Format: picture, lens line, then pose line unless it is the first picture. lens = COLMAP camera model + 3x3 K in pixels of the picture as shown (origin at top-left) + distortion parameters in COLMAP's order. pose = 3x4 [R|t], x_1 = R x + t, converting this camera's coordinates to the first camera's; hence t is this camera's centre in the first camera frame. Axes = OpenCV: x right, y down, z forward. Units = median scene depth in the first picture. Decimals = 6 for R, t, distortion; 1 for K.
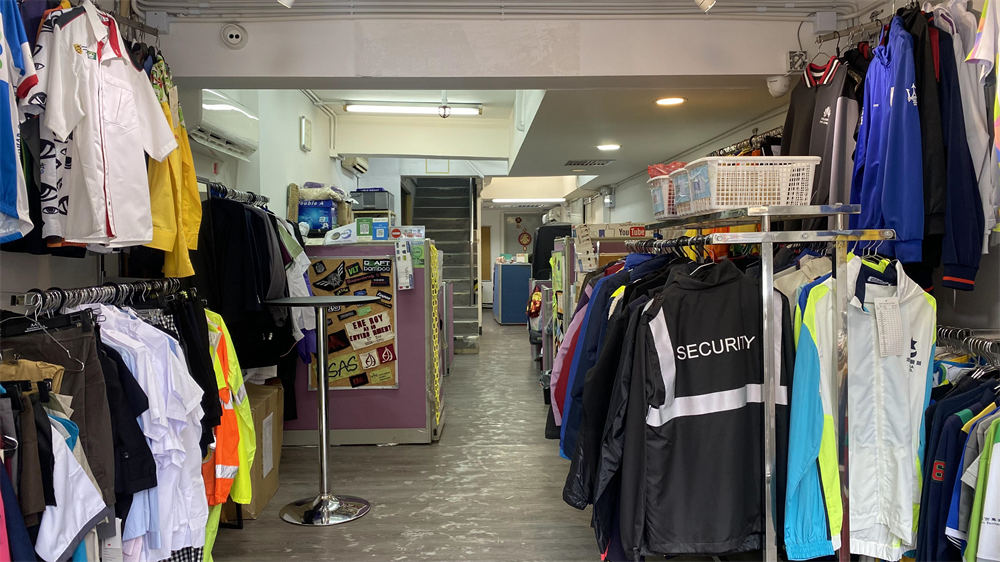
lens RADIAL K [[742.8, 0, 499.9], [0, 742.8, 282.1], [0, 0, 1]] dist [-0.005833, -0.016305]
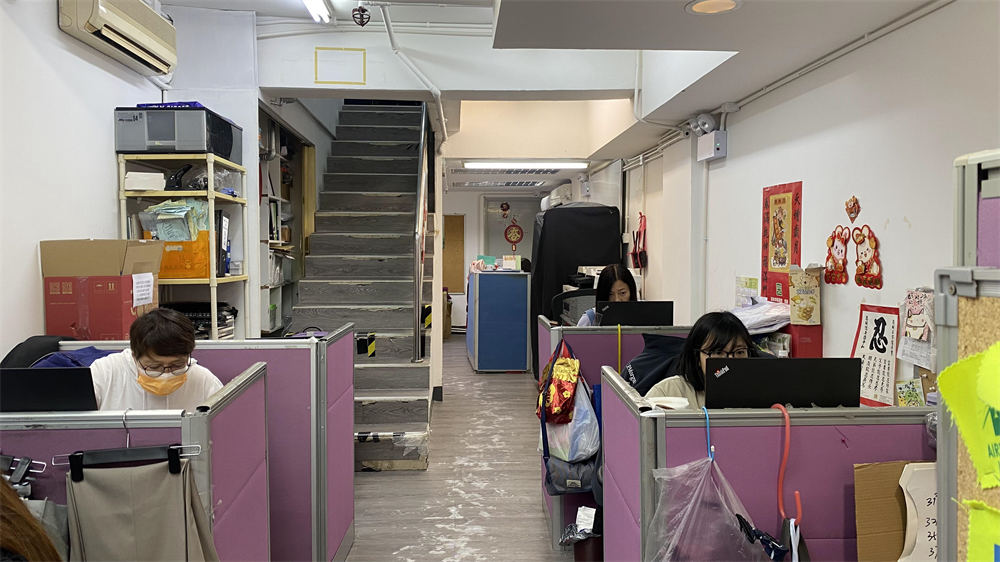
lens RADIAL K [[742.8, 0, 500.4], [0, 742.8, 278.8], [0, 0, 1]] dist [-0.005833, -0.016305]
pose [[0.999618, 0.006880, 0.026754, 0.004482], [-0.006760, 0.999967, -0.004602, -0.022709], [-0.026785, 0.004419, 0.999631, 0.528204]]
